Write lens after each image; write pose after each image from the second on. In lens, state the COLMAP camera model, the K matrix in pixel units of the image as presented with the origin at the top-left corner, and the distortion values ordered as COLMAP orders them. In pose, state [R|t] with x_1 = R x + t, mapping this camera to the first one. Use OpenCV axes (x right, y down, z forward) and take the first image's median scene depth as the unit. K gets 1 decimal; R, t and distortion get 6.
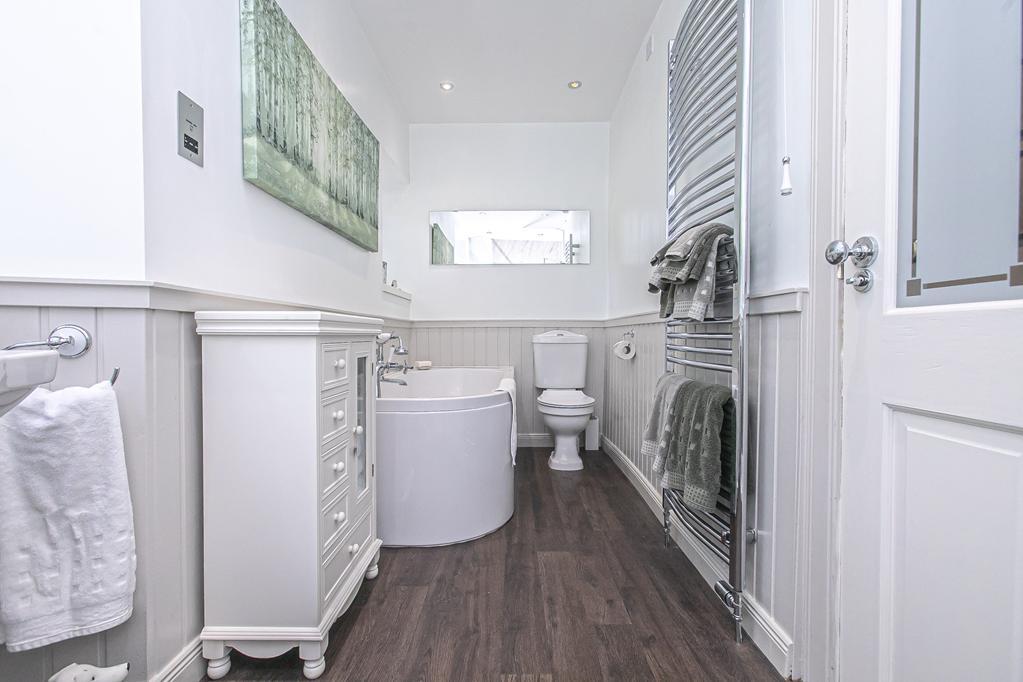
lens RADIAL K [[463.4, 0, 512.2], [0, 463.4, 342.0], [0, 0, 1]] dist [-0.000622, 0.000433]
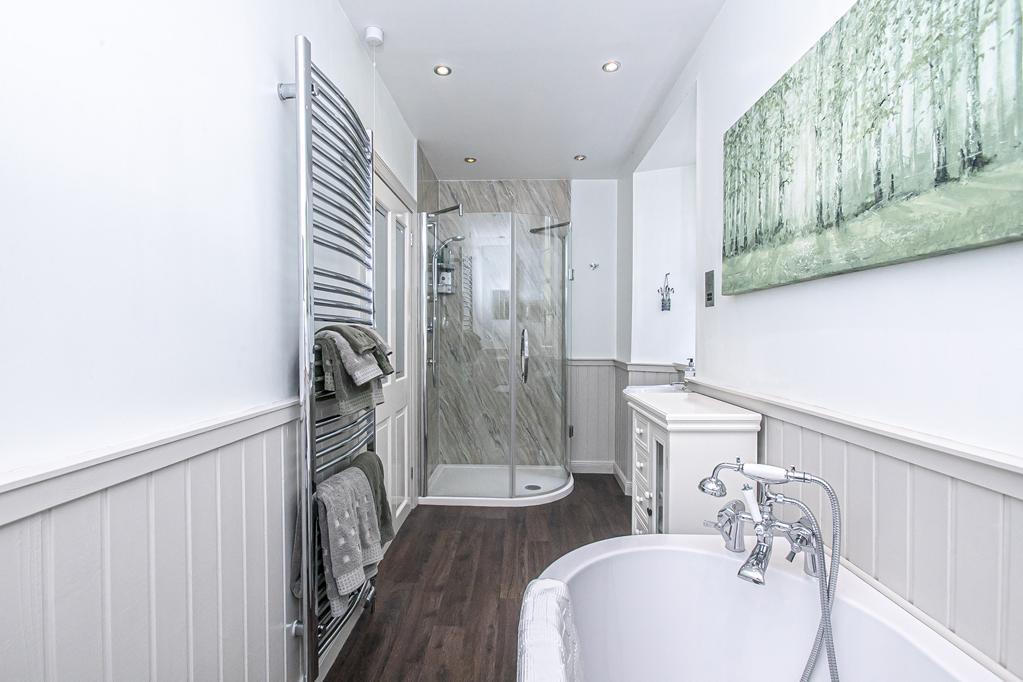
lens RADIAL K [[463.4, 0, 509.9], [0, 463.4, 341.5], [0, 0, 1]] dist [-0.000622, 0.000433]
pose [[-0.999806, -0.002276, 0.019540, 0.011257], [-0.001818, 0.999723, 0.023453, -0.246049], [-0.019588, 0.023413, -0.999534, 2.231853]]
